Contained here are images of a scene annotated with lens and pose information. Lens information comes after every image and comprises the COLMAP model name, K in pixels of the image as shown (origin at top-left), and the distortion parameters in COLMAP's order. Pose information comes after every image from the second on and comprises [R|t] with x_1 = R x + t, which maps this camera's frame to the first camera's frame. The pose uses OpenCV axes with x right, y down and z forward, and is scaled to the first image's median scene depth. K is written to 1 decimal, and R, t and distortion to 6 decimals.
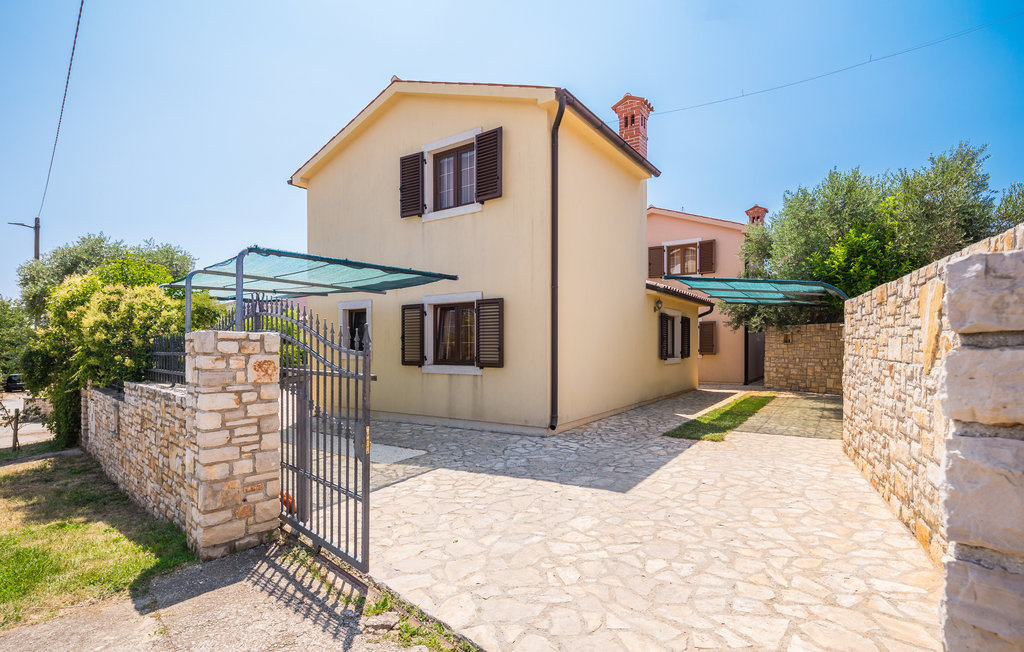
lens RADIAL K [[497.7, 0, 513.2], [0, 497.7, 315.1], [0, 0, 1]] dist [-0.001223, -0.000546]
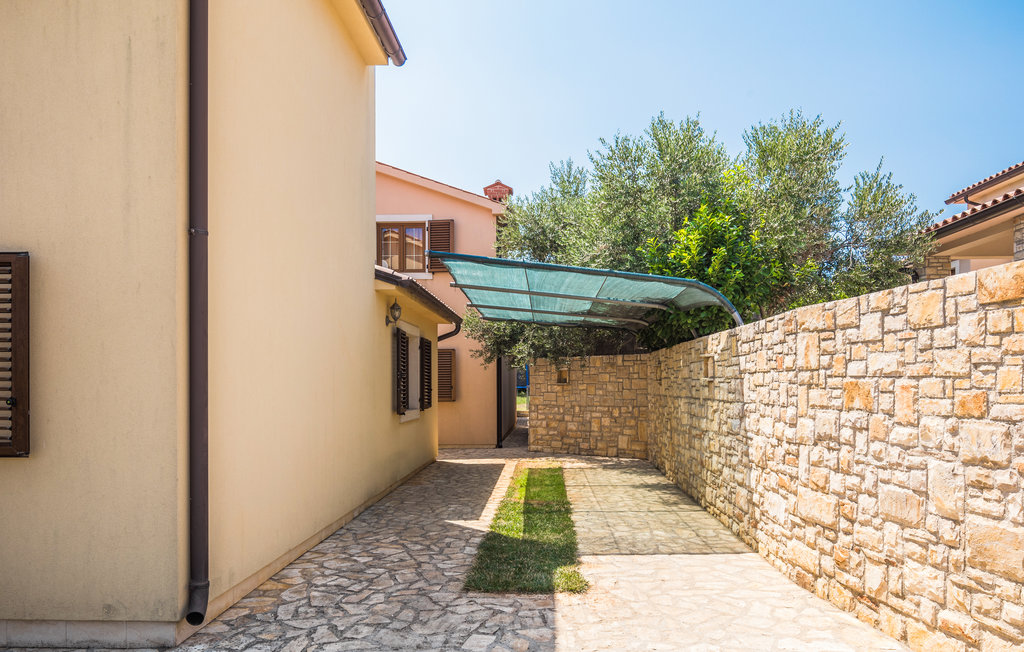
lens RADIAL K [[660.5, 0, 513.0], [0, 660.5, 386.2], [0, 0, 1]] dist [-0.003162, -0.002159]
pose [[0.831865, -0.002612, 0.554972, 0.004227], [-0.031567, 0.998147, 0.052014, 0.016898], [-0.554080, -0.060788, 0.830241, 0.325066]]
